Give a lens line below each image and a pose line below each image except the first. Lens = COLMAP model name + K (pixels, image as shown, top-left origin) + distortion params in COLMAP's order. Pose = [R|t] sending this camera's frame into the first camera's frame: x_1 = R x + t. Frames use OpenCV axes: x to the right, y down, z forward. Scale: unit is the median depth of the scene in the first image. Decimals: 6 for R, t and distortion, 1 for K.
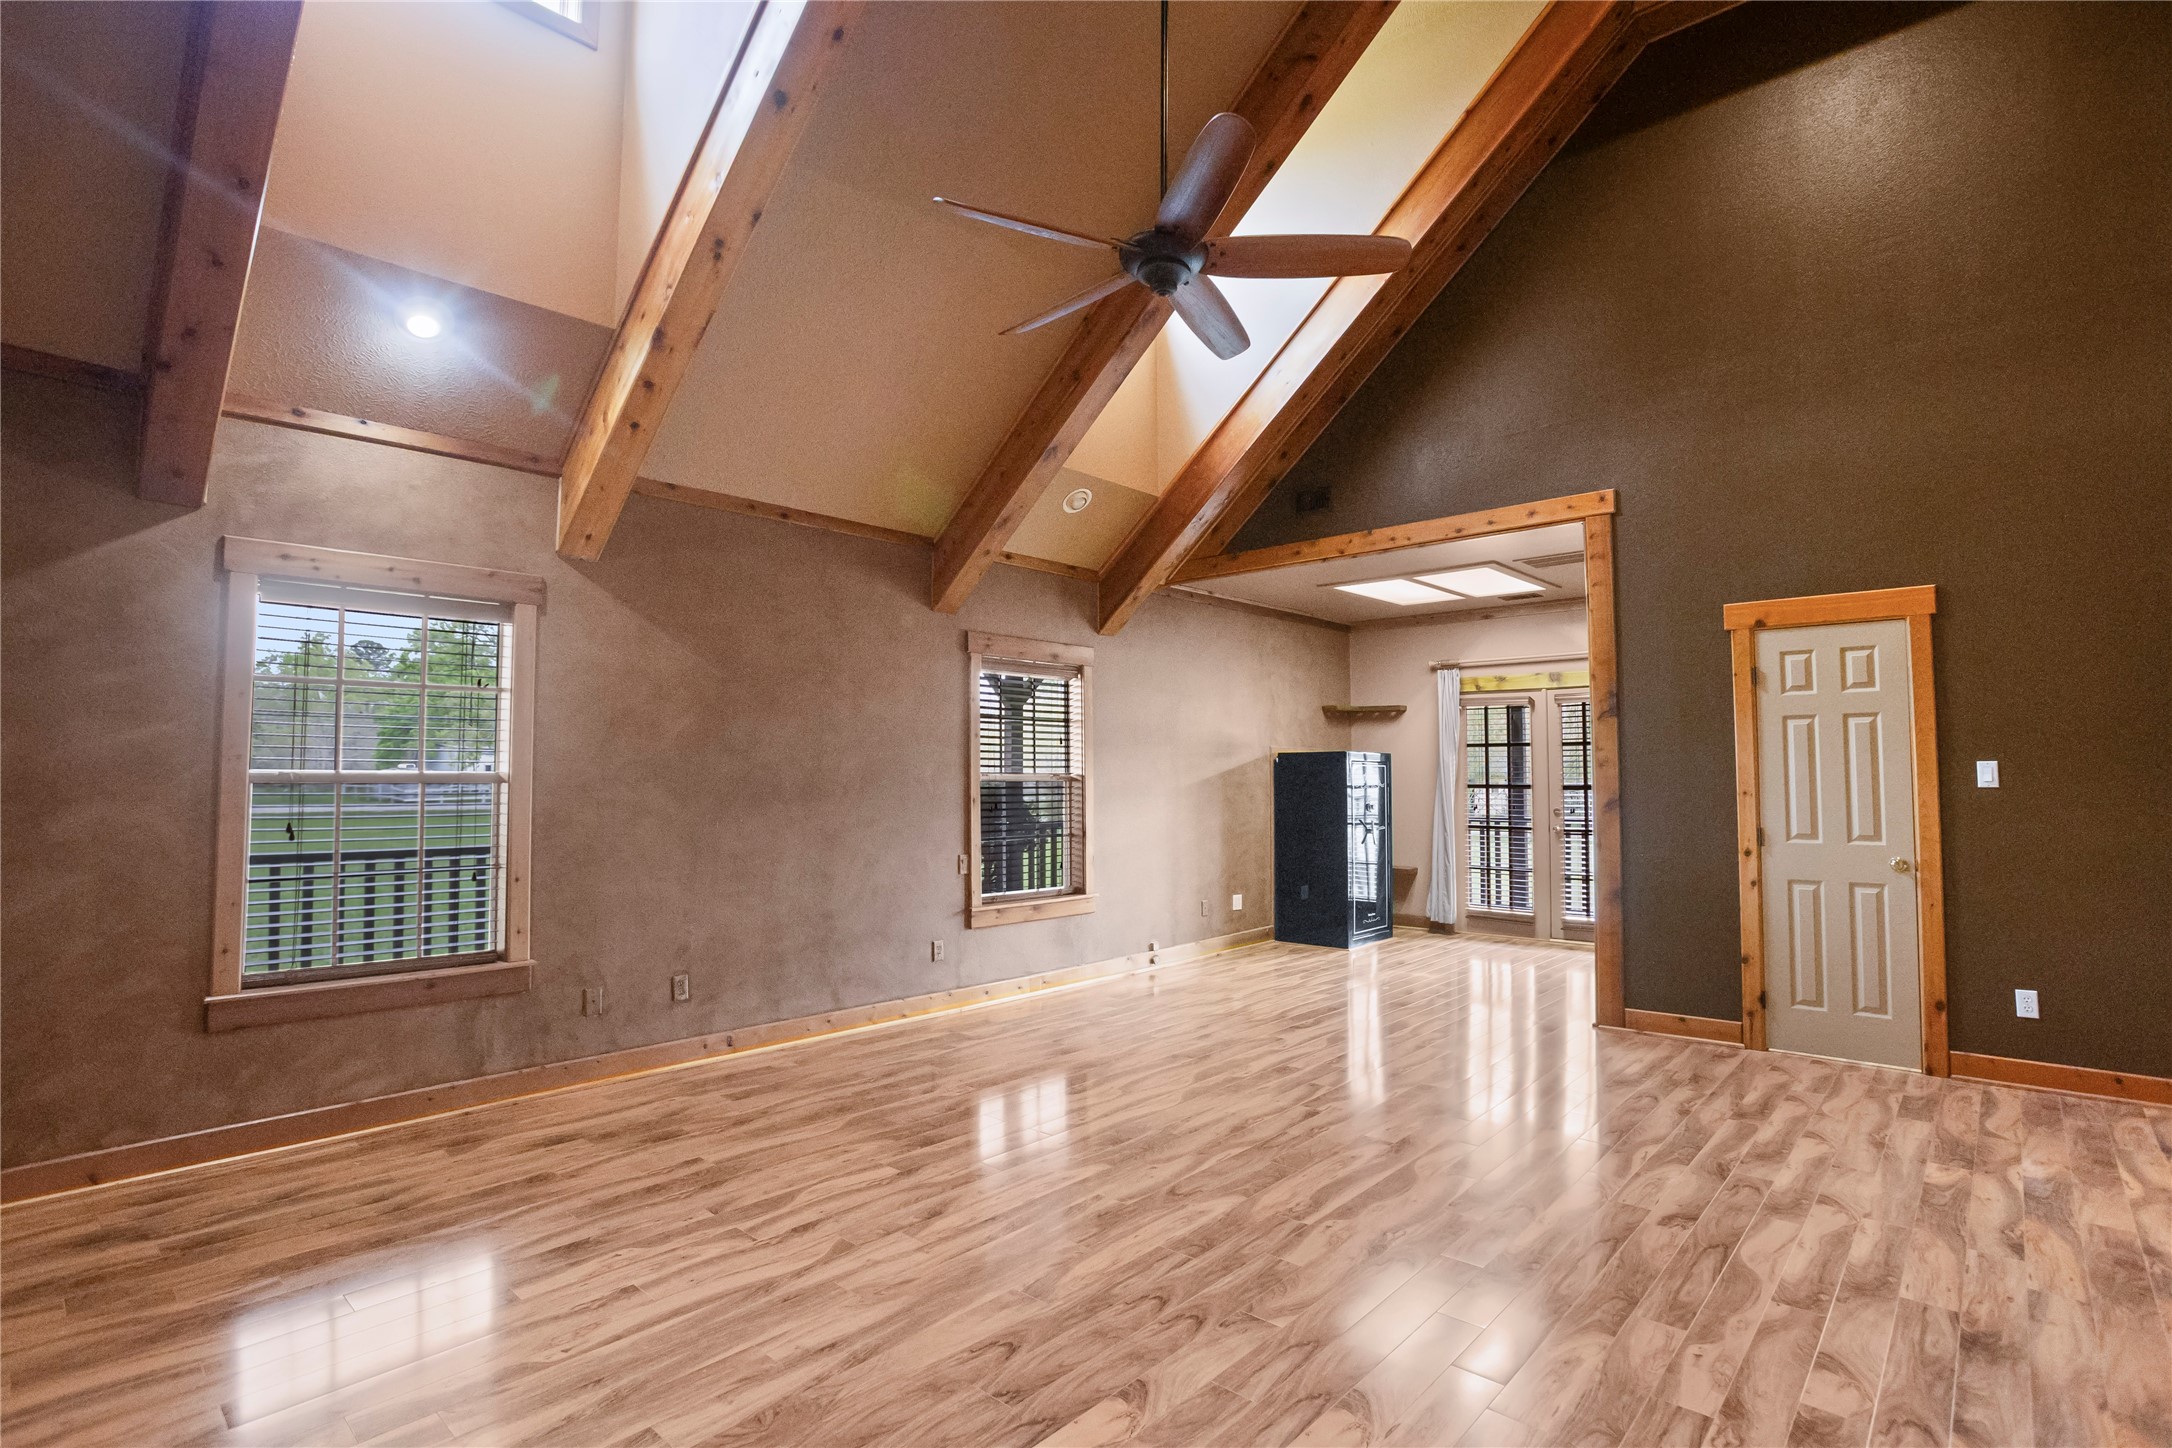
lens RADIAL K [[1033.1, 0, 1094.8], [0, 1033.1, 709.6], [0, 0, 1]] dist [-0.069062, 0.027924]
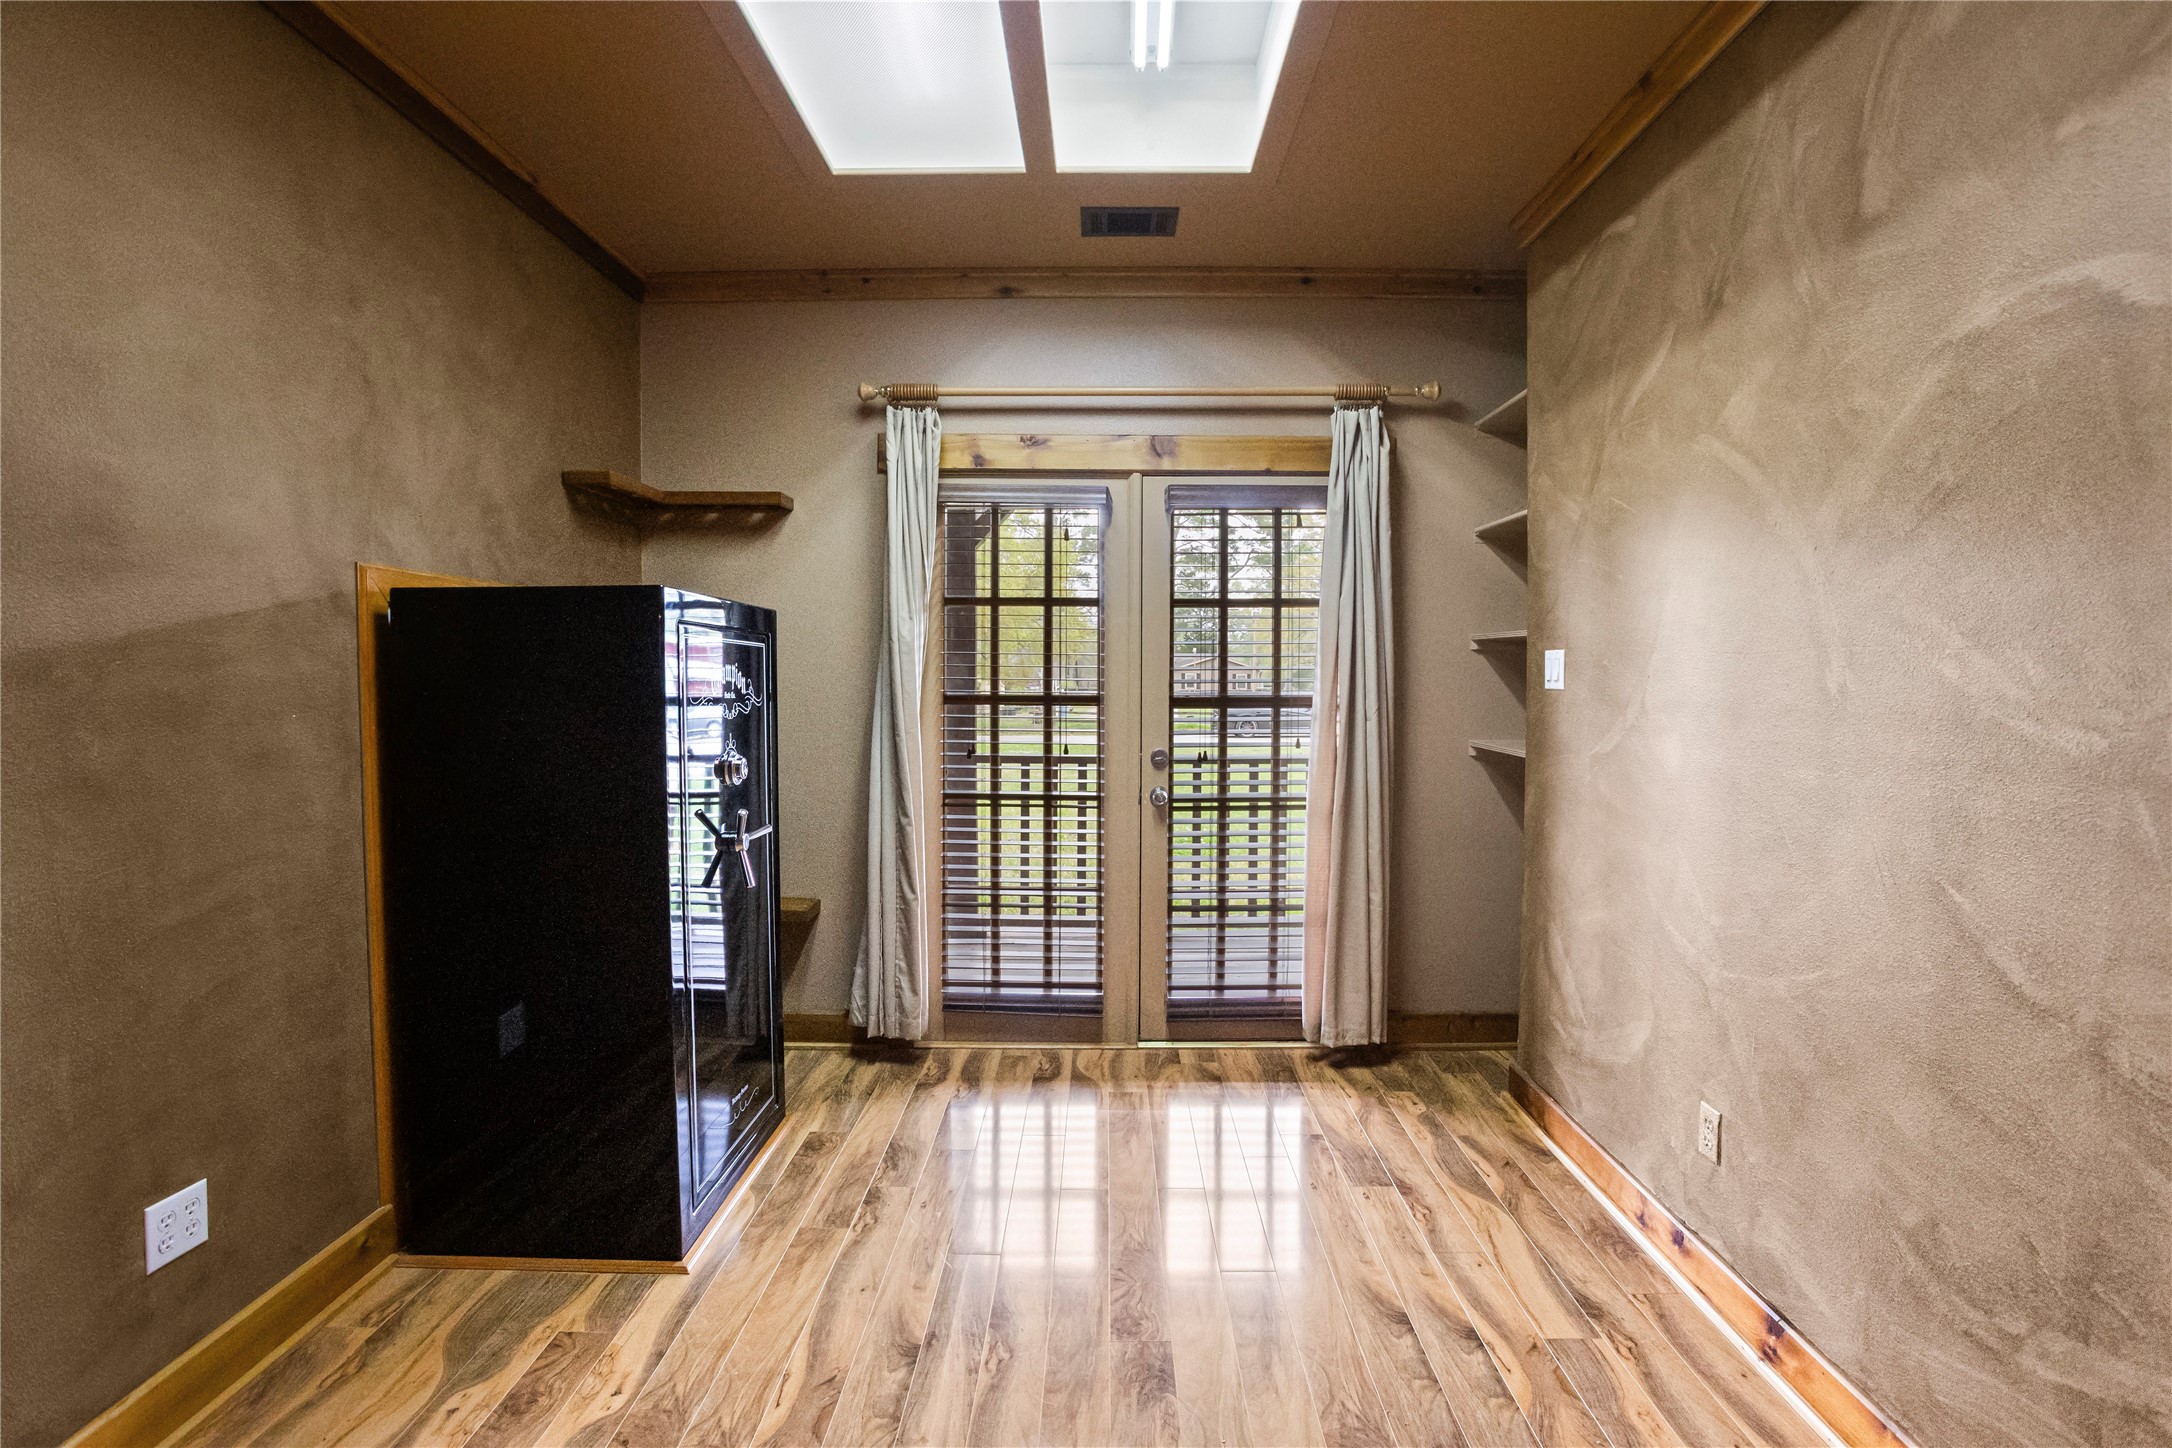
lens RADIAL K [[1020.5, 0, 1120.1], [0, 1020.5, 716.9], [0, 0, 1]] dist [-0.057639, 0.026503]
pose [[0.729513, -0.024226, 0.683537, 0.235308], [-0.048687, 0.994998, 0.087226, 0.075935], [-0.682231, -0.096911, 0.724685, 1.159817]]
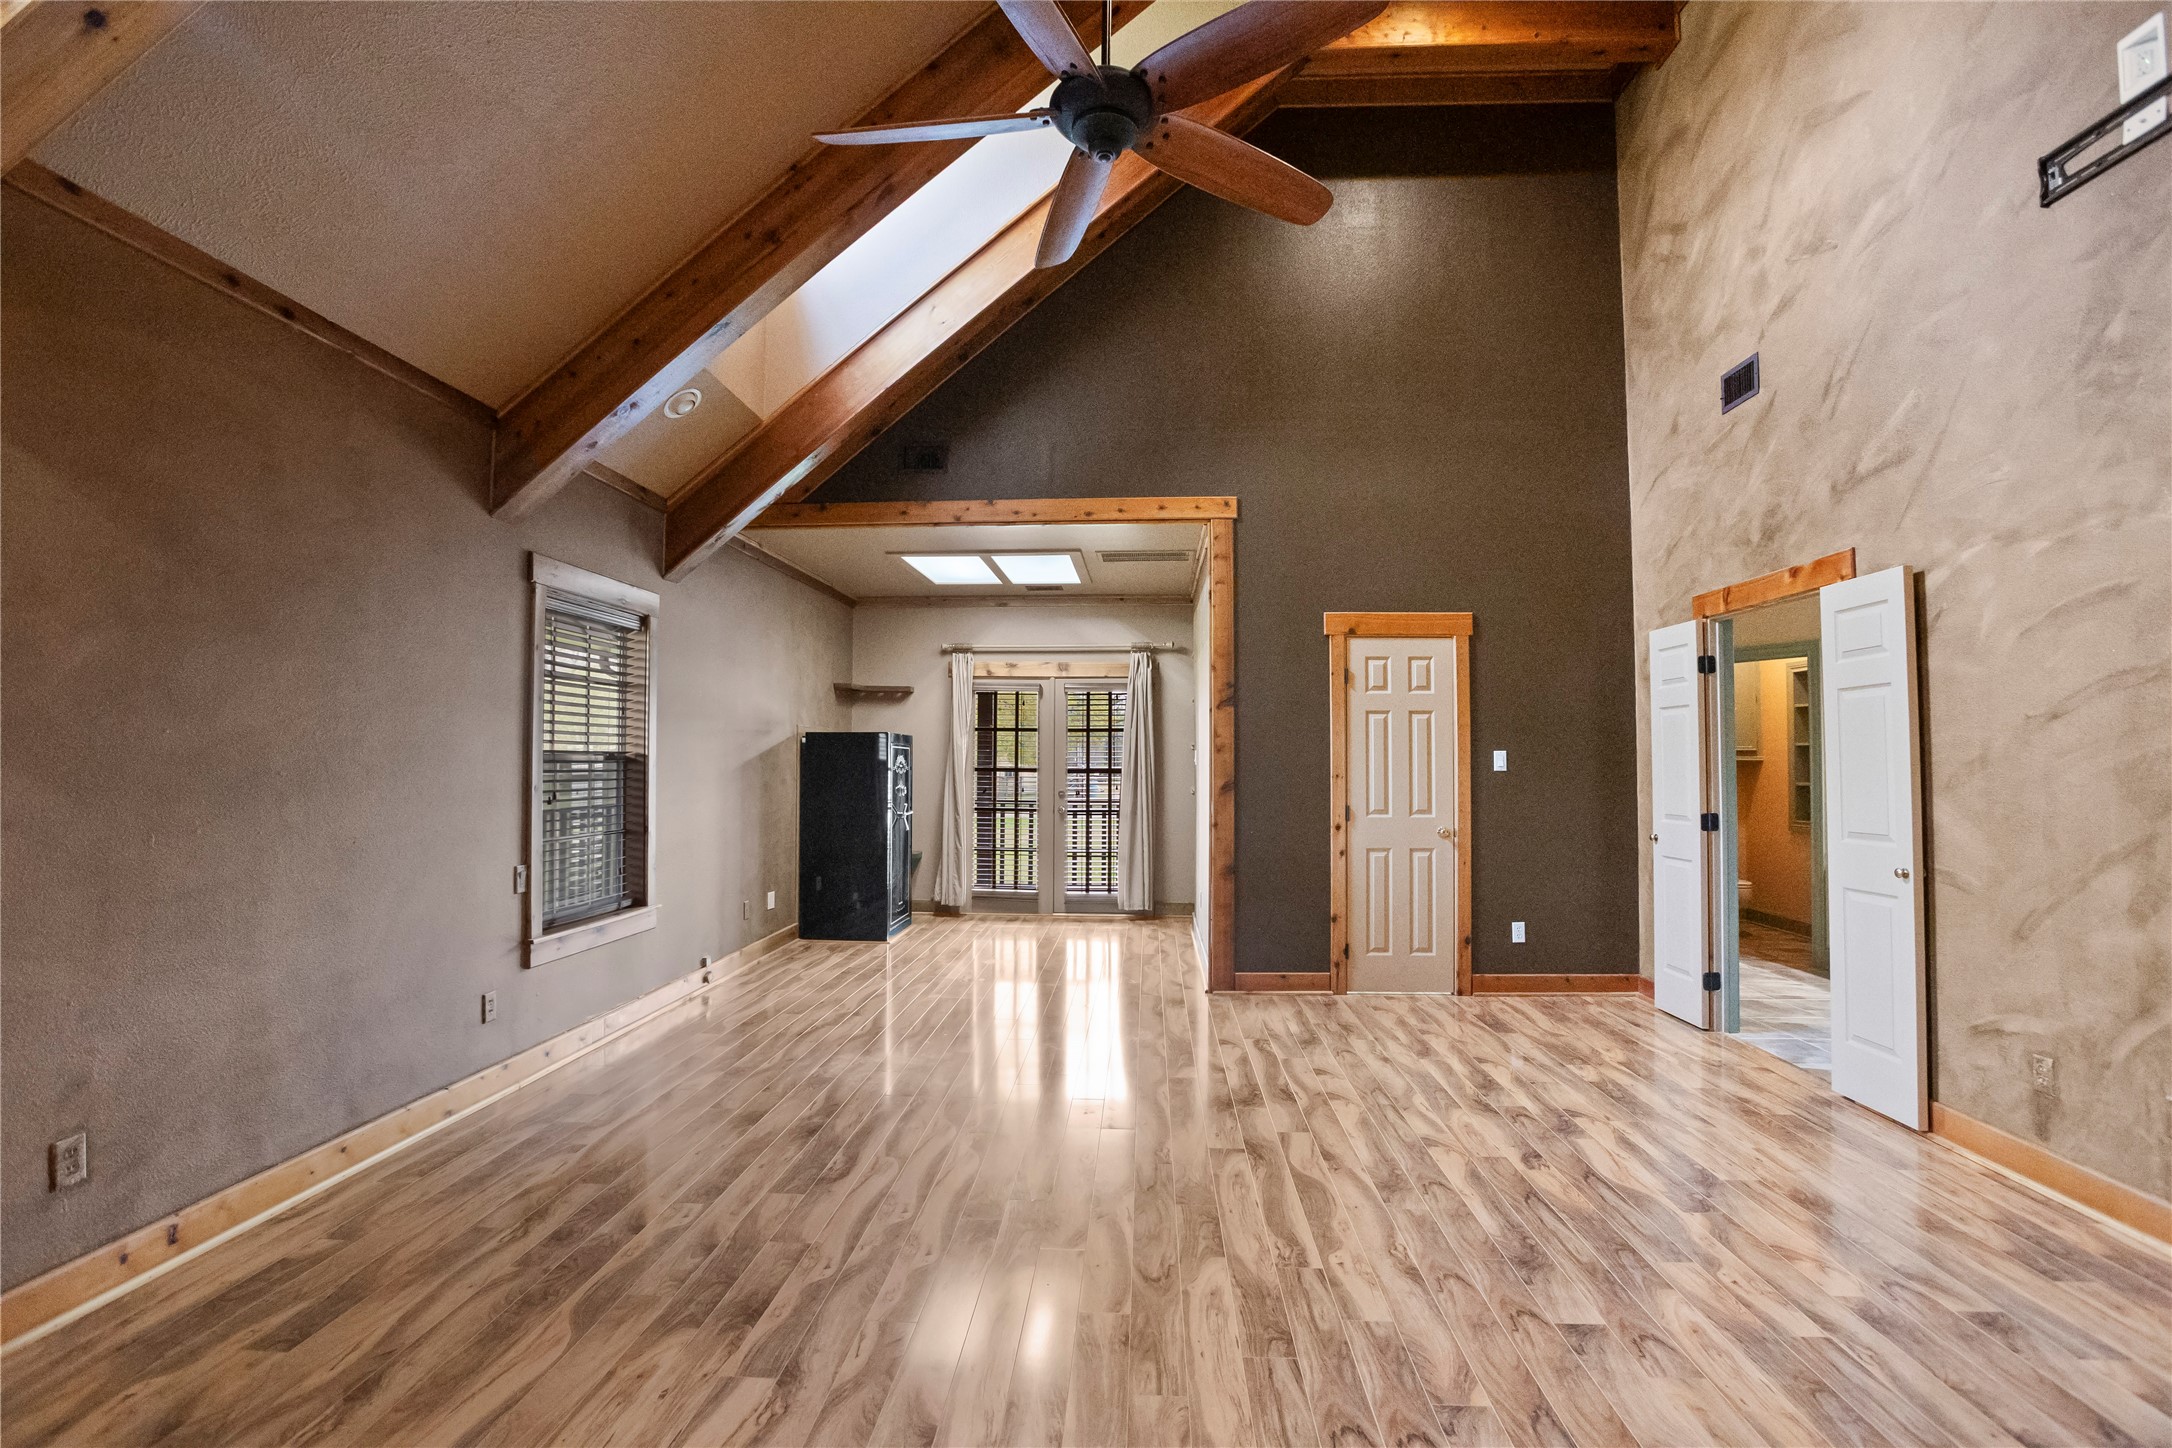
lens RADIAL K [[993.0, 0, 1091.2], [0, 993.0, 709.7], [0, 0, 1]] dist [-0.063706, 0.023559]
pose [[0.778922, 0.036147, 0.626078, -0.293886], [-0.045527, 0.998963, -0.001035, 0.020770], [-0.625466, -0.027697, 0.779760, 0.289280]]
